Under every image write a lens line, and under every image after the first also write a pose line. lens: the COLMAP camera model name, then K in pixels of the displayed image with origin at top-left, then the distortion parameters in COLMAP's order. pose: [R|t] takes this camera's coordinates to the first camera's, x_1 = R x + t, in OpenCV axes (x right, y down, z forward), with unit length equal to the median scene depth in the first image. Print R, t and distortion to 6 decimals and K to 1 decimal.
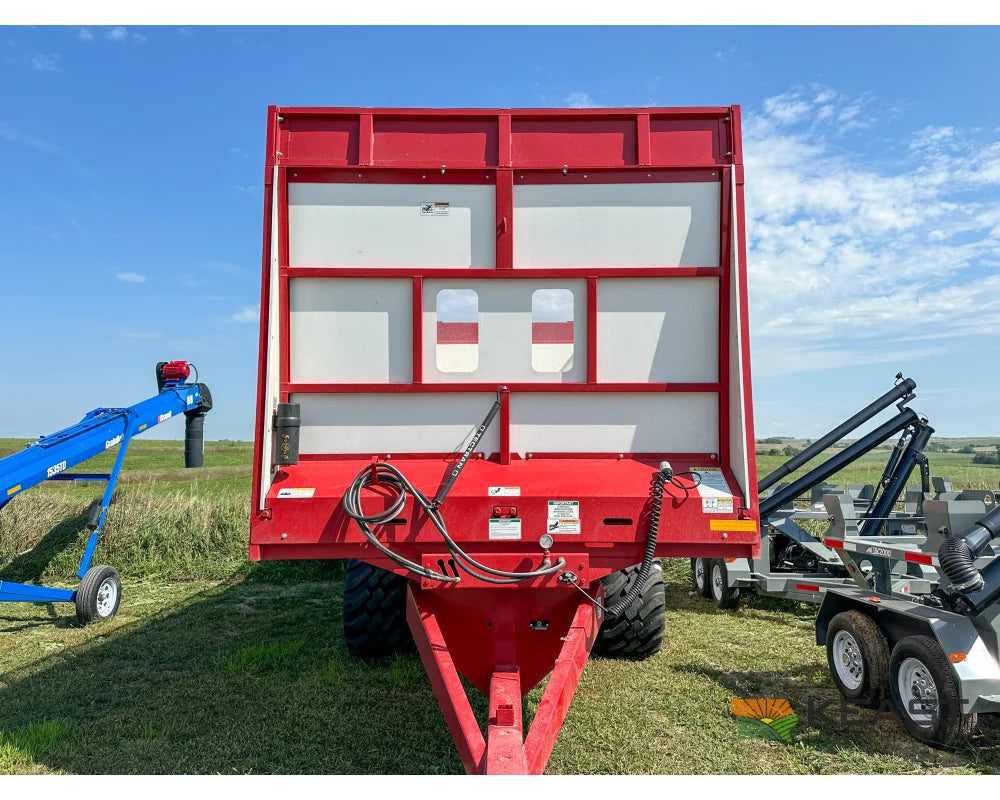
lens RADIAL K [[762.0, 0, 503.9], [0, 762.0, 355.5], [0, 0, 1]] dist [0.049564, -0.061261]
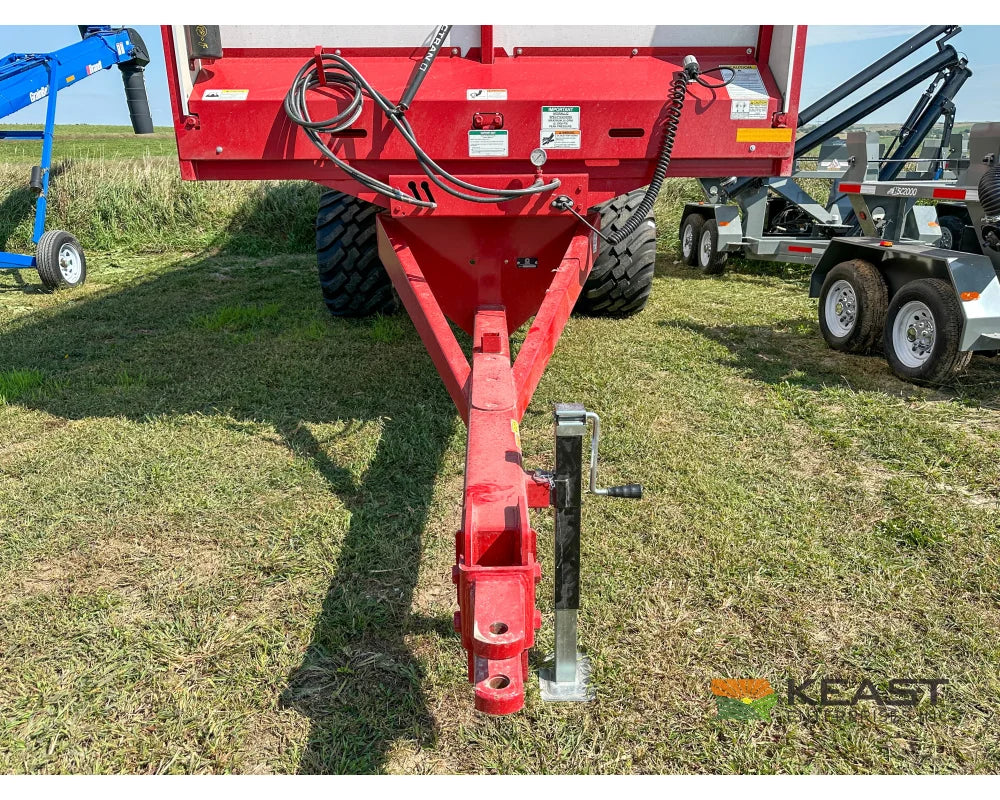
lens RADIAL K [[747.4, 0, 500.3], [0, 747.4, 401.4], [0, 0, 1]] dist [0.057838, -0.066494]
pose [[0.999778, -0.011064, 0.017933, -0.002916], [0.002097, 0.899089, 0.437760, 0.098472], [-0.020967, -0.437625, 0.898913, 0.119104]]
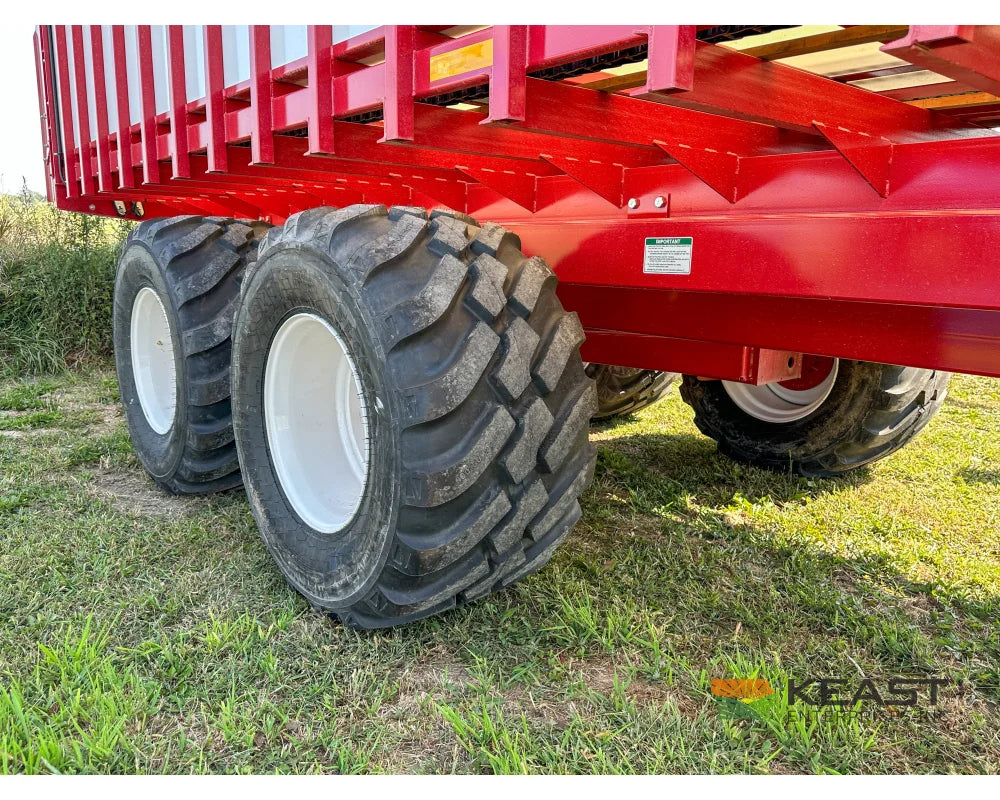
lens RADIAL K [[762.0, 0, 500.5], [0, 762.0, 396.0], [0, 0, 1]] dist [0.049564, -0.061261]
pose [[0.769360, -0.107878, 0.629641, -0.472794], [-0.114760, 0.946263, 0.302351, 0.313121], [-0.628423, -0.304875, 0.715637, 1.143689]]
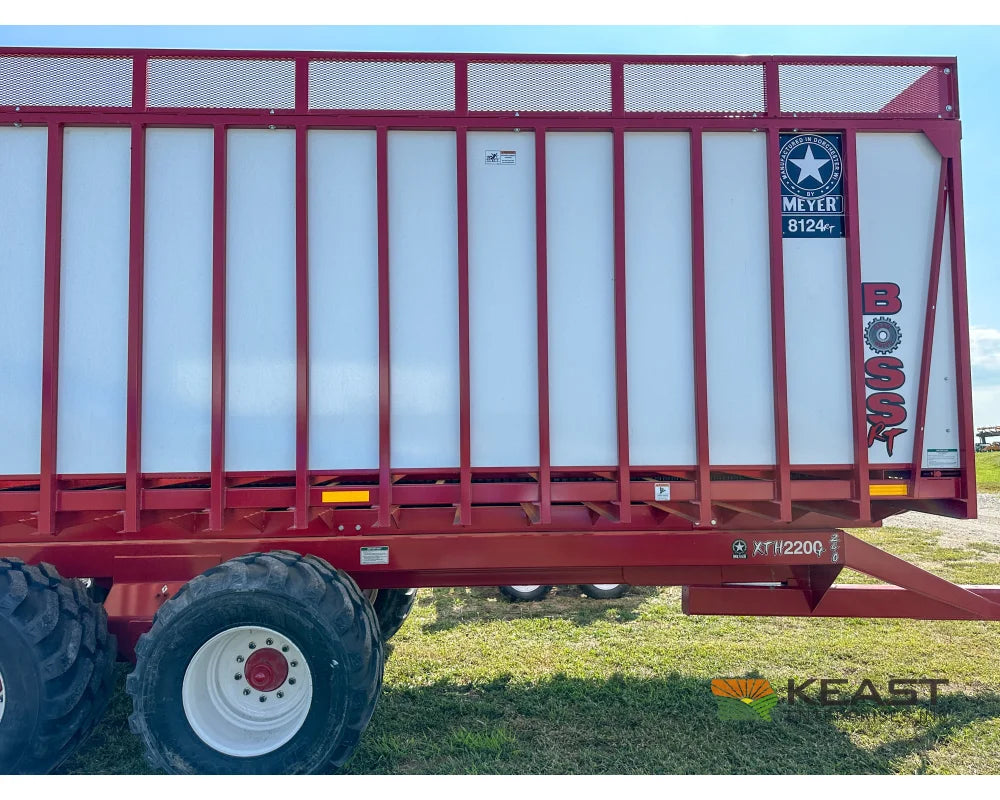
lens RADIAL K [[710.0, 0, 503.4], [0, 710.0, 400.1], [0, 0, 1]] dist [0.059397, -0.074544]
pose [[-0.037678, 0.049978, 0.998039, -0.991195], [-0.139548, 0.988699, -0.054779, 0.197615], [-0.989498, -0.141338, -0.030278, 1.325577]]
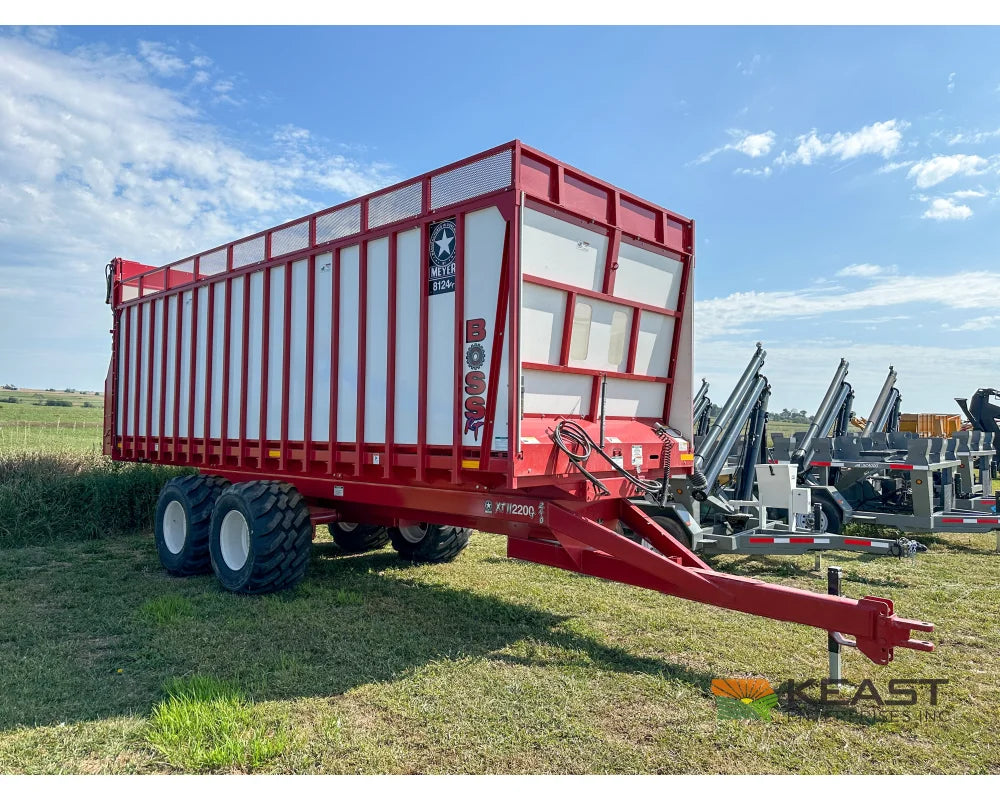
lens RADIAL K [[710.0, 0, 516.7], [0, 710.0, 400.4], [0, 0, 1]] dist [0.059397, -0.074544]
pose [[0.668117, 0.033341, 0.743309, -1.003039], [-0.118967, 0.990930, 0.062485, 0.022933], [-0.734484, -0.130176, 0.666023, 0.142577]]
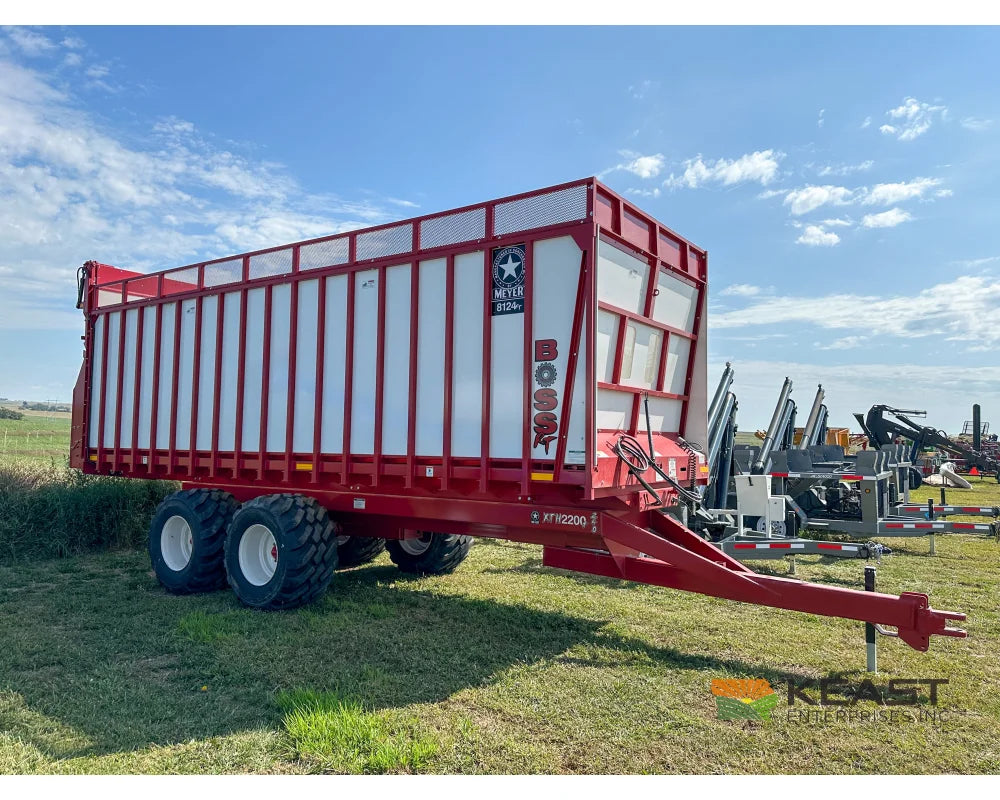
lens RADIAL K [[710.0, 0, 519.1], [0, 710.0, 392.1], [0, 0, 1]] dist [0.059397, -0.074544]
pose [[0.553452, 0.060480, 0.830682, -1.217737], [-0.135651, 0.990588, 0.018257, 0.043921], [-0.821760, -0.122787, 0.556448, 0.310076]]
